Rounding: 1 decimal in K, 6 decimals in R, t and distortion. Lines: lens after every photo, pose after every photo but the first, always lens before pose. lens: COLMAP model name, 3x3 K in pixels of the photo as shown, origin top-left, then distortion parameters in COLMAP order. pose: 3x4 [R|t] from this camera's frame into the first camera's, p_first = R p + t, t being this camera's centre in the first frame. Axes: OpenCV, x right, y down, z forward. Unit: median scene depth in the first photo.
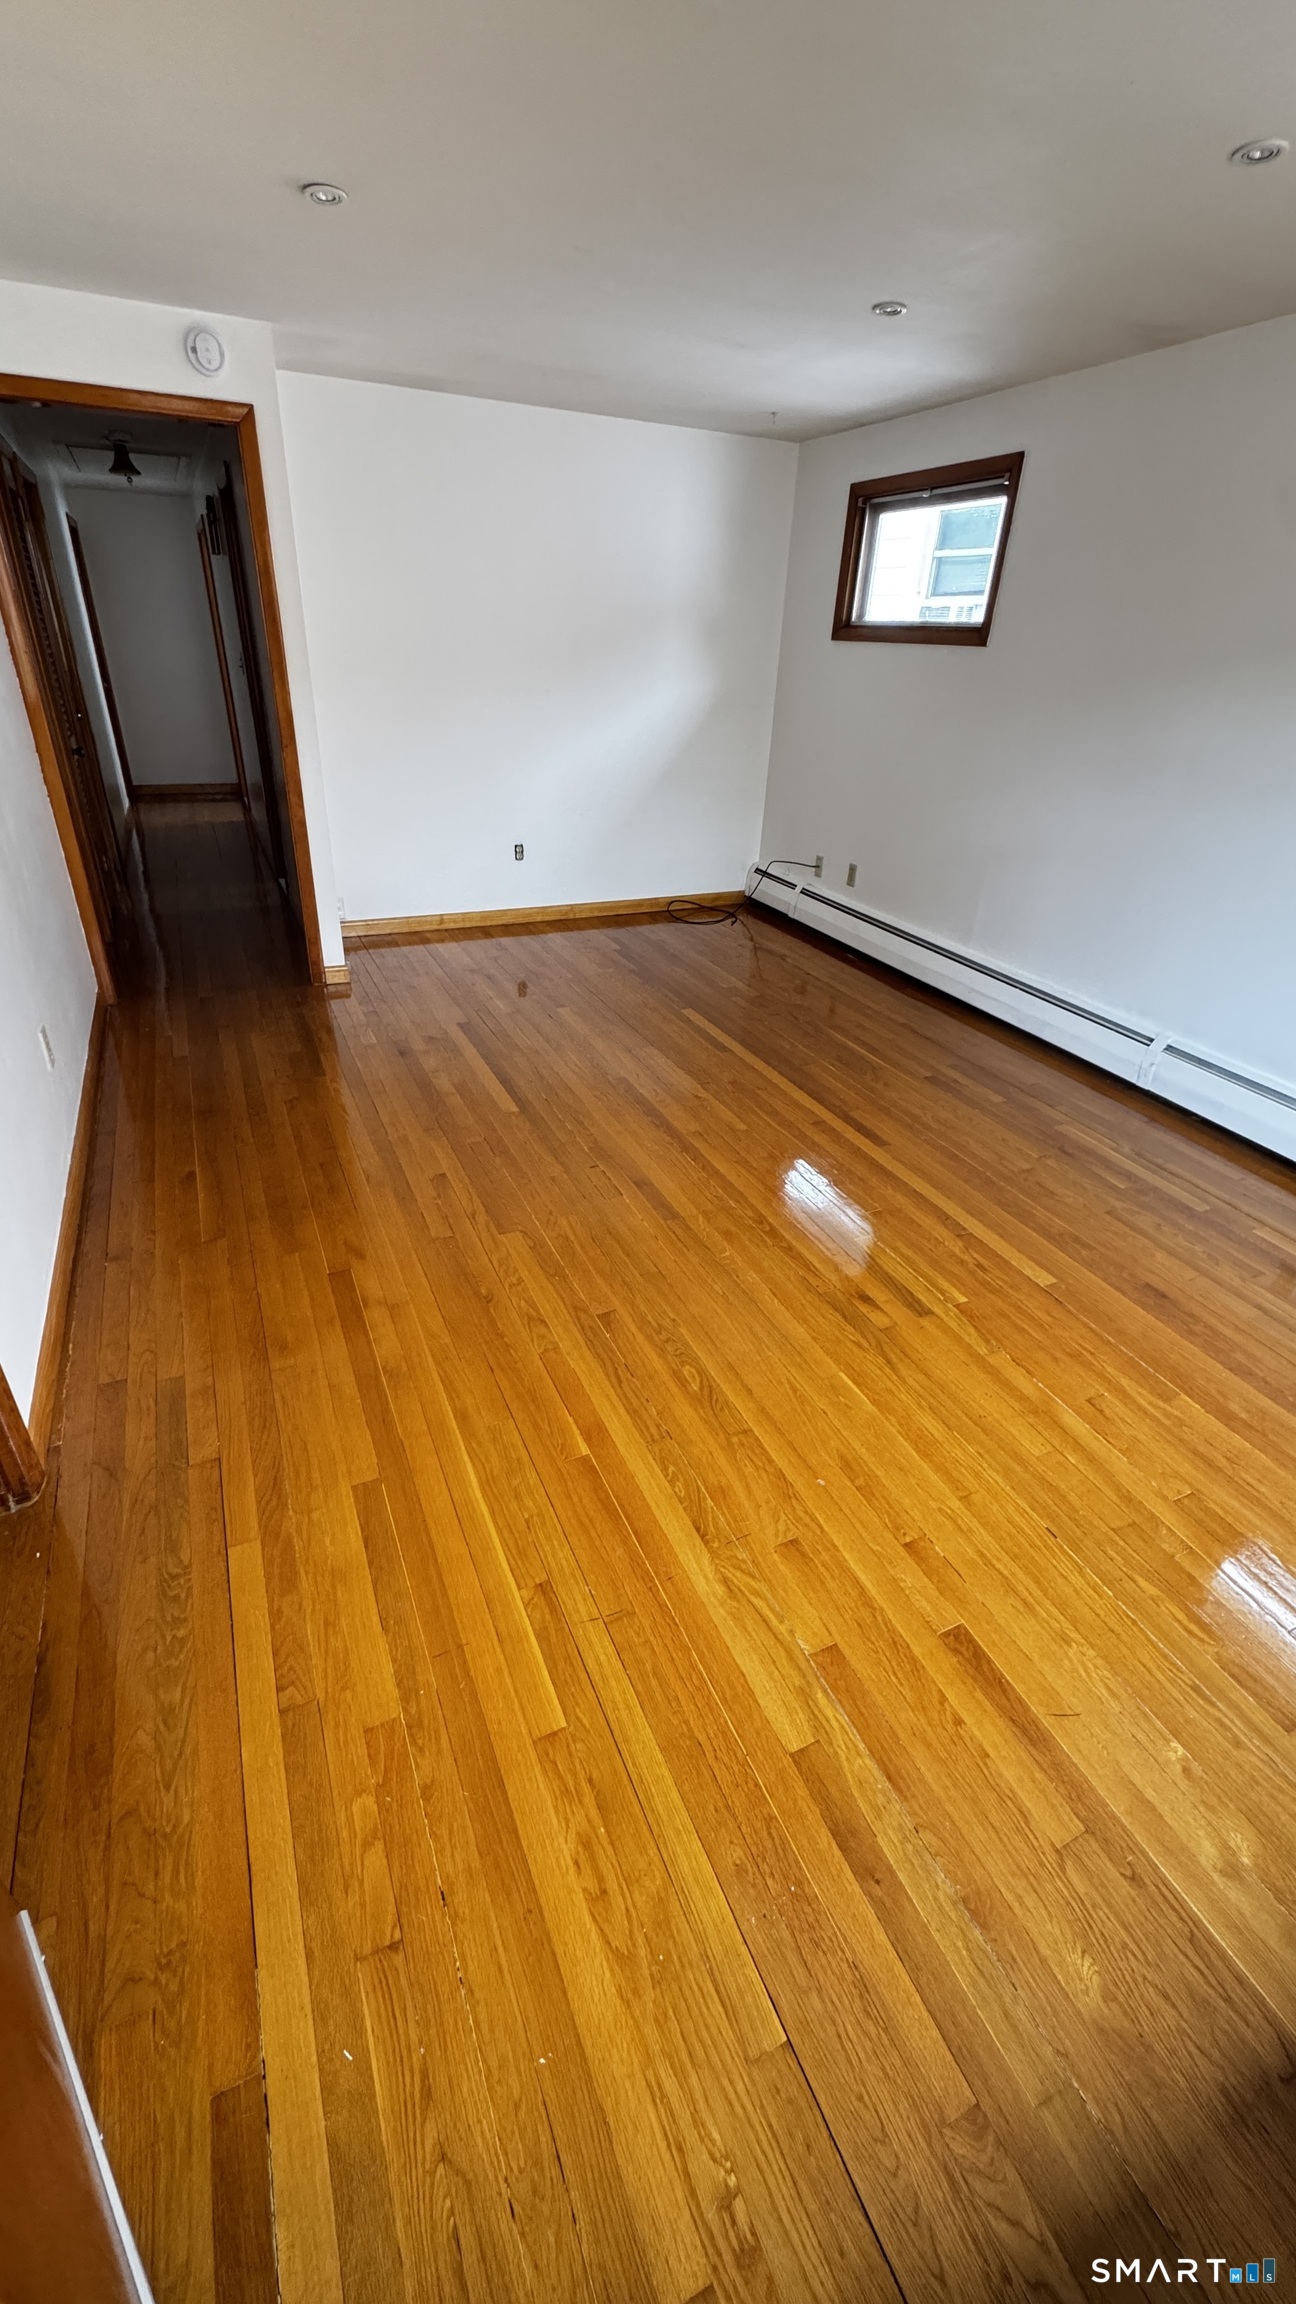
lens RADIAL K [[913.1, 0, 648.0], [0, 913.1, 1152.0], [0, 0, 1]] dist [0.000346, 0.000083]
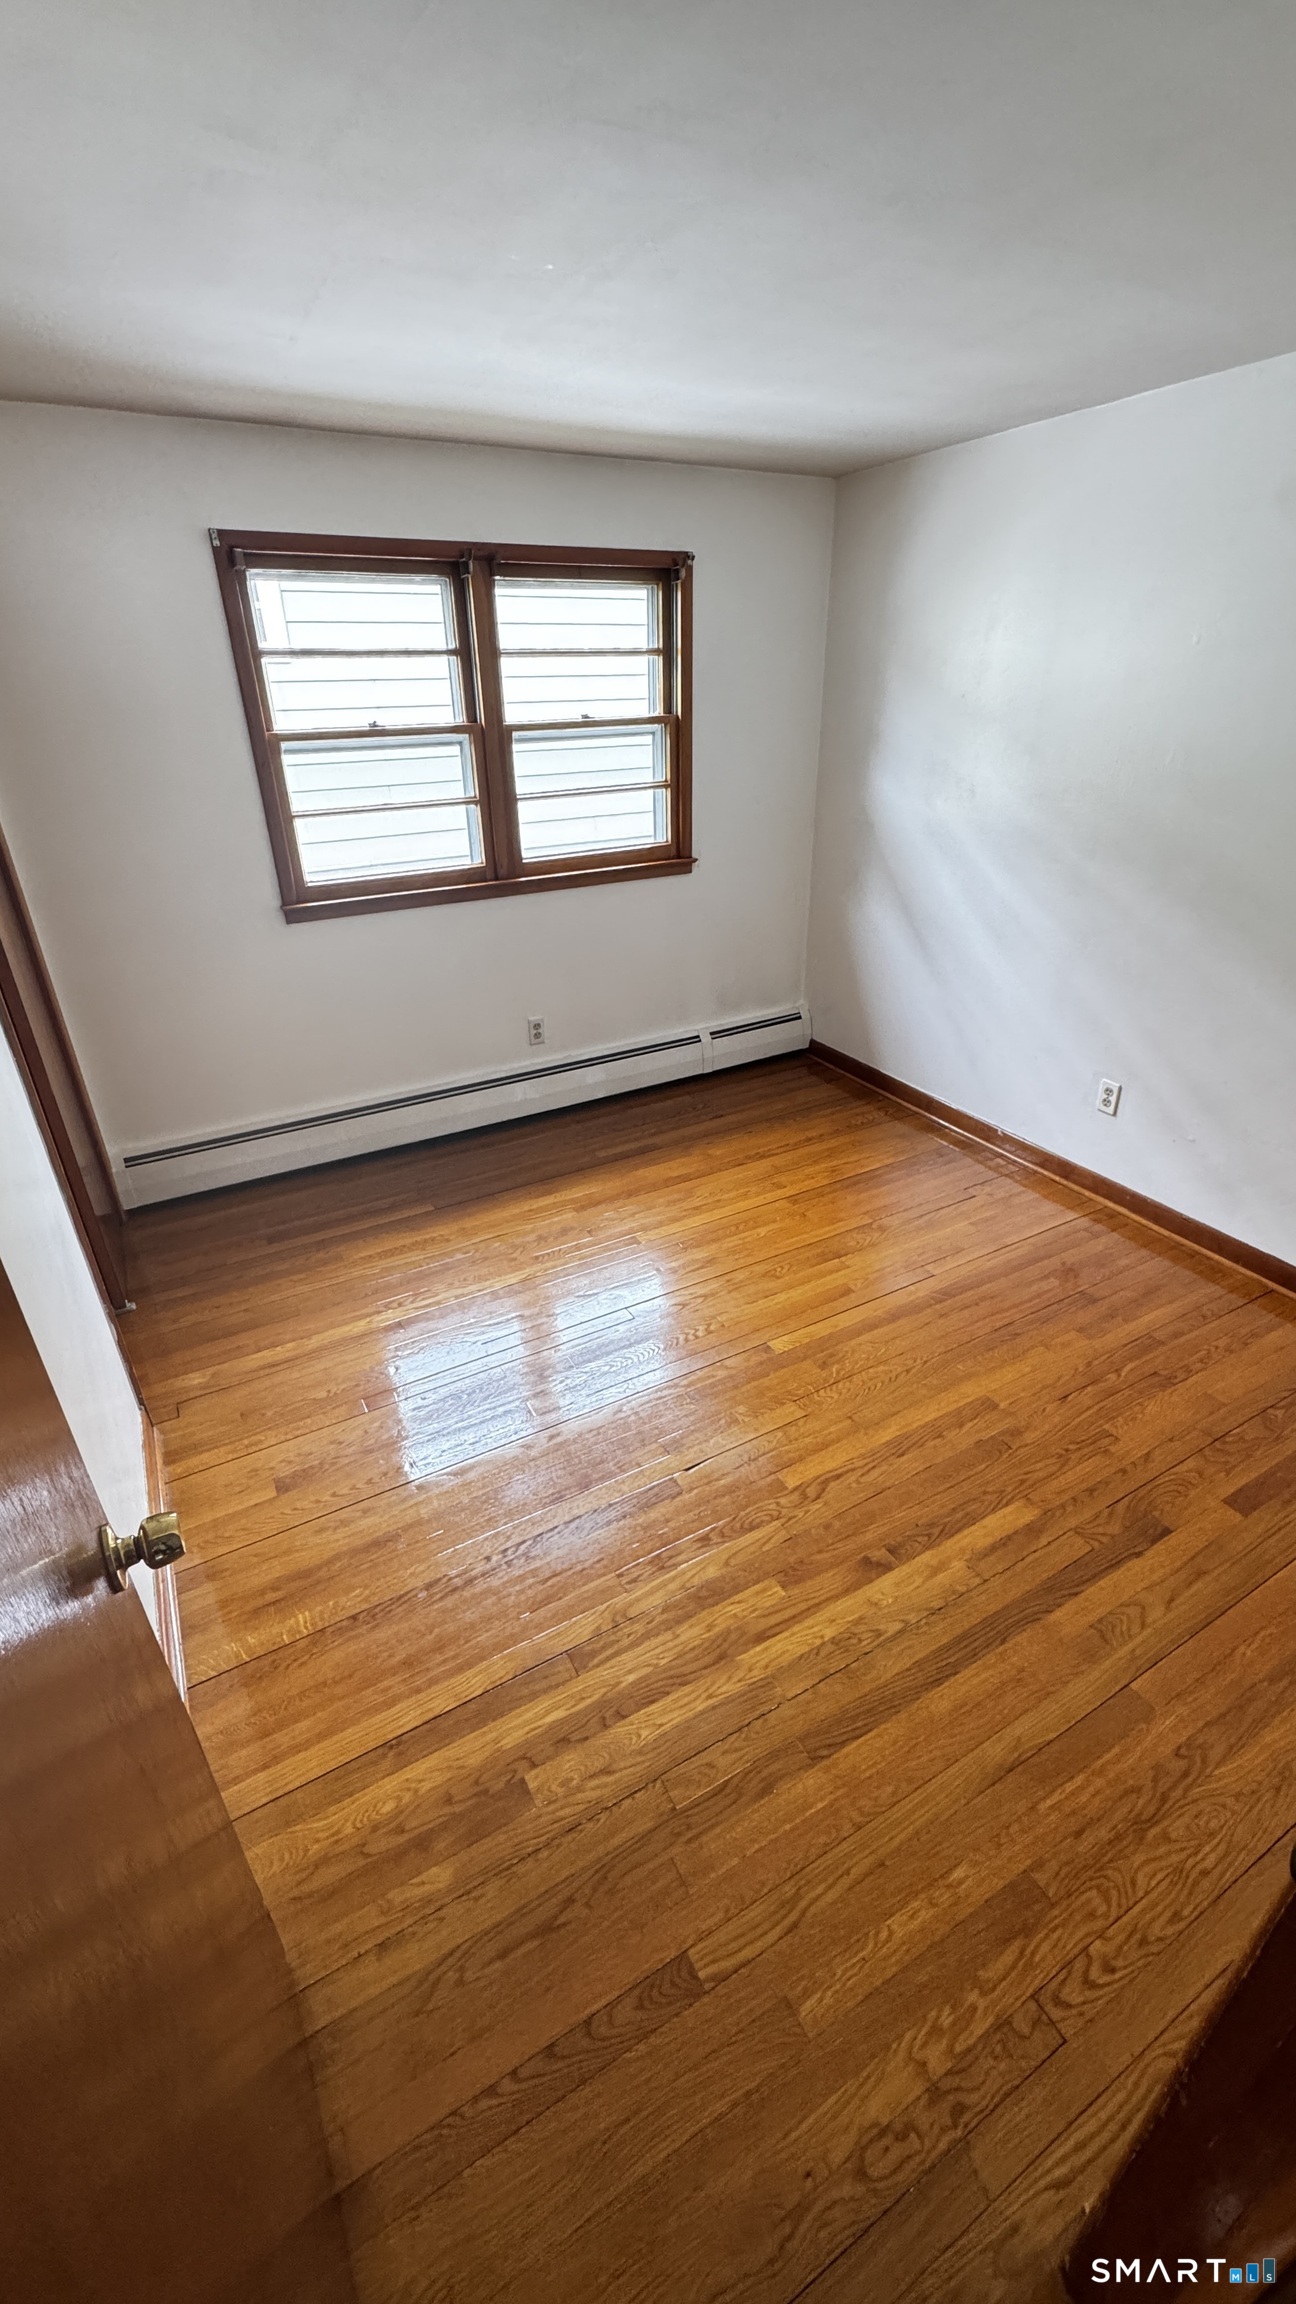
lens RADIAL K [[913.1, 0, 648.0], [0, 913.1, 1152.0], [0, 0, 1]] dist [0.000346, 0.000083]
pose [[-0.066777, -0.474680, 0.877622, -0.540545], [0.519135, 0.734624, 0.436837, -0.528649], [-0.852079, 0.484775, 0.197367, 0.815280]]
